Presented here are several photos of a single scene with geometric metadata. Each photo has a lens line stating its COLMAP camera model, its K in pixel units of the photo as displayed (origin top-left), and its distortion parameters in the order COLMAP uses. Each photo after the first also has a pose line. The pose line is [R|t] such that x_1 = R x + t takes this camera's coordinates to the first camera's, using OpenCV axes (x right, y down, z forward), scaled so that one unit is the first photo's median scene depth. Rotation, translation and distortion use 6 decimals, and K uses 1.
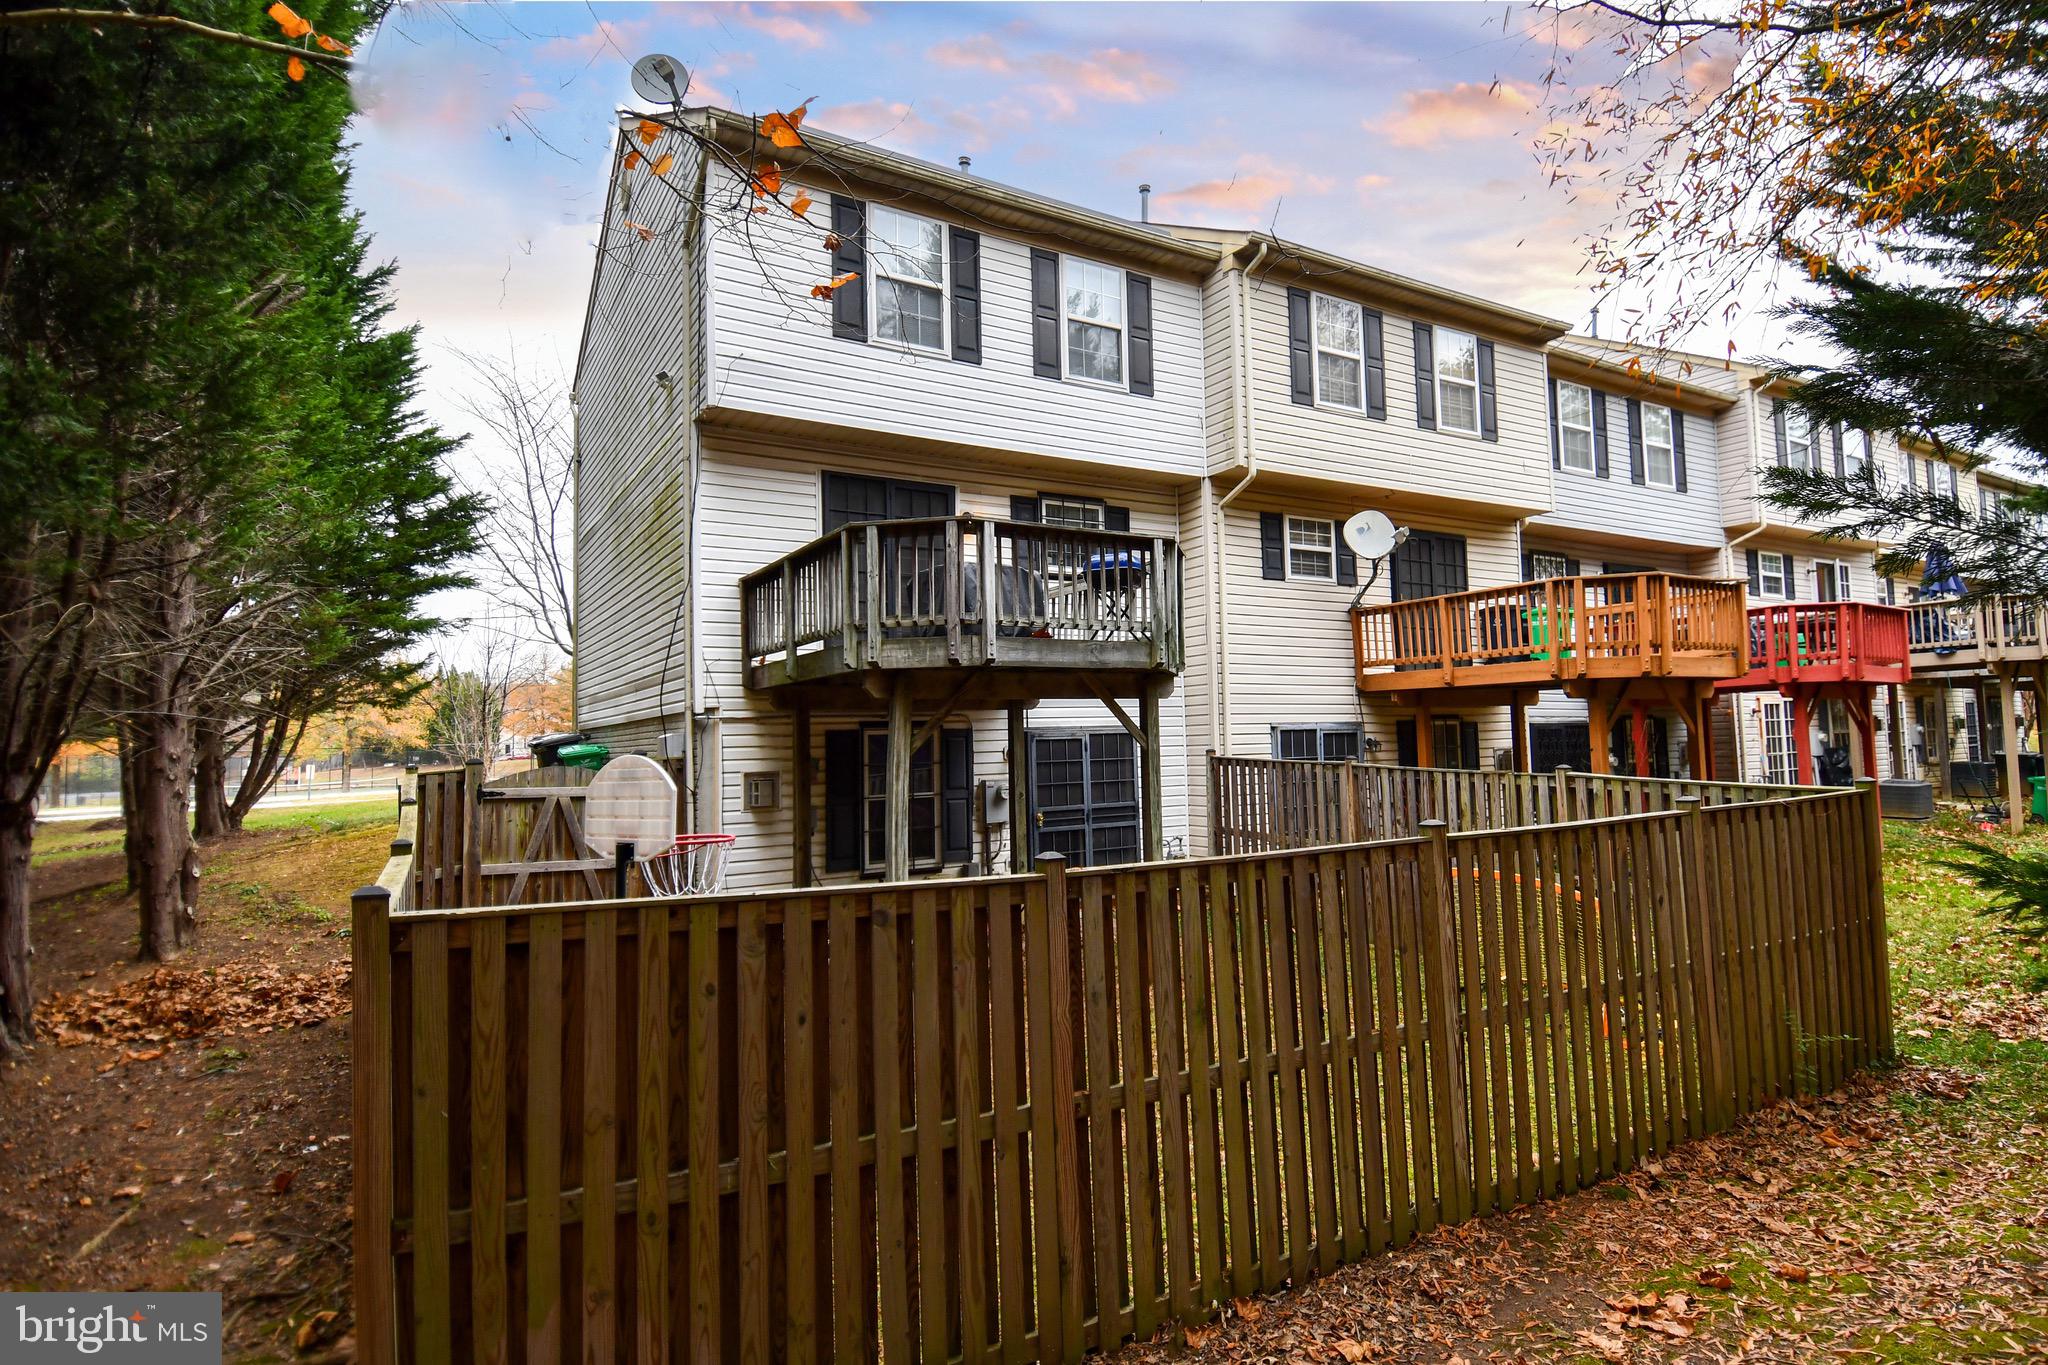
lens RADIAL K [[1086.6, 0, 1040.0], [0, 1086.6, 653.3], [0, 0, 1]] dist [0.042295, -0.049445]
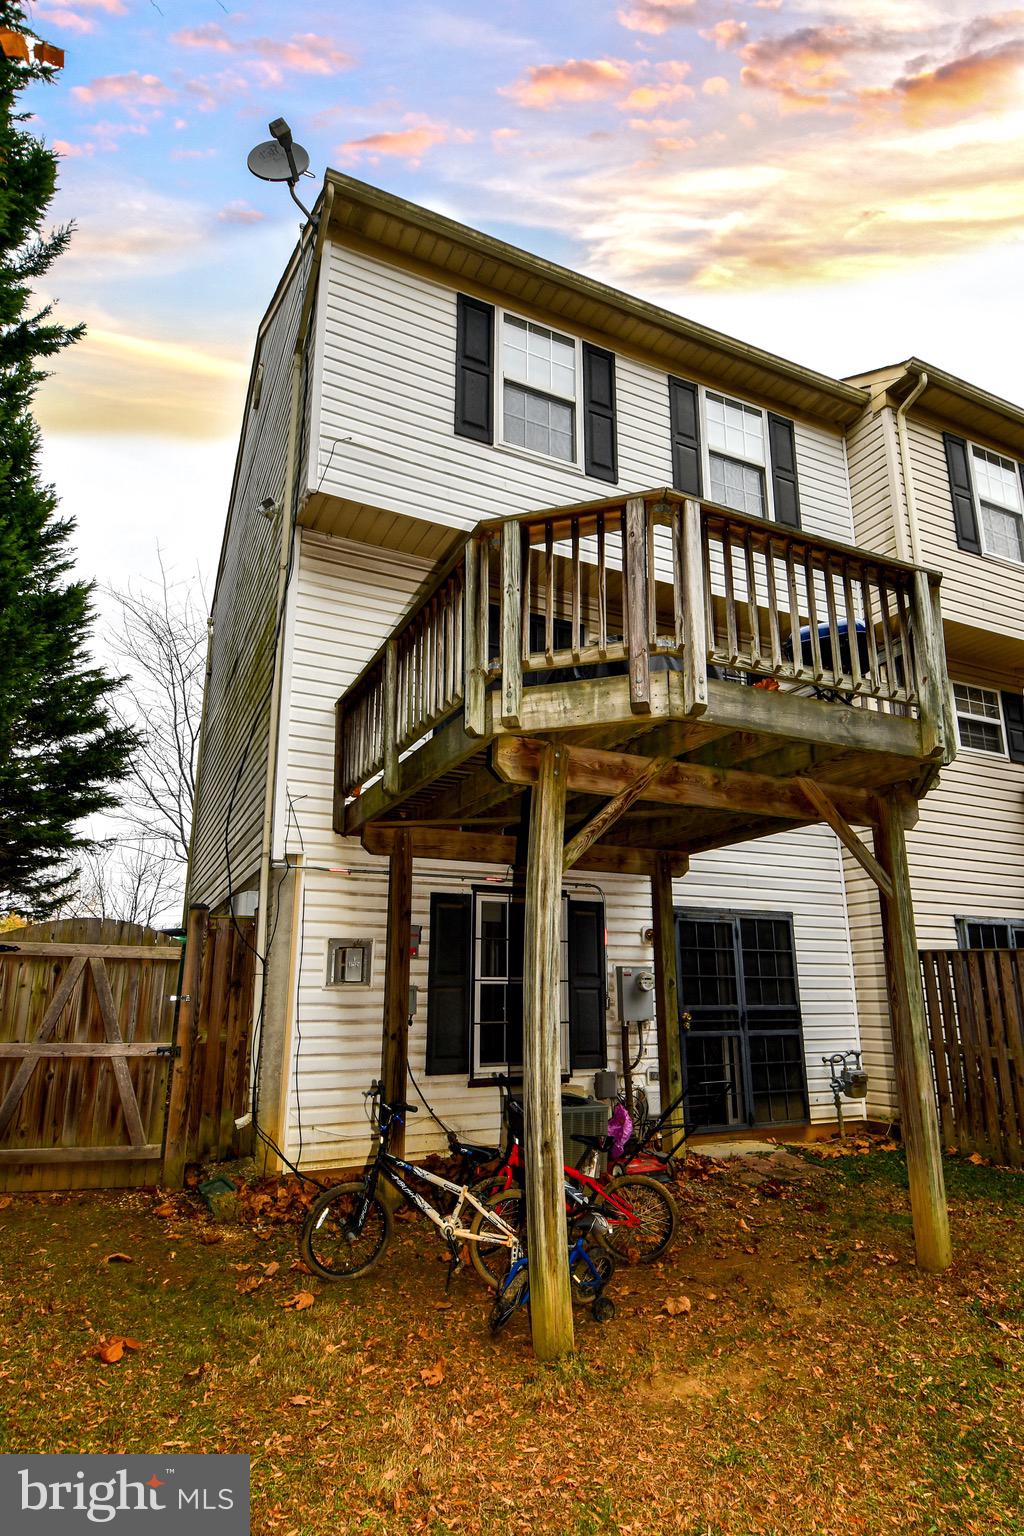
lens RADIAL K [[814.9, 0, 513.1], [0, 814.9, 792.5], [0, 0, 1]] dist [0.042295, -0.049445]
pose [[0.995593, 0.000062, -0.093779, -0.074066], [-0.015791, 0.985831, -0.166999, 0.091775], [0.092440, 0.167744, 0.981487, 0.370380]]
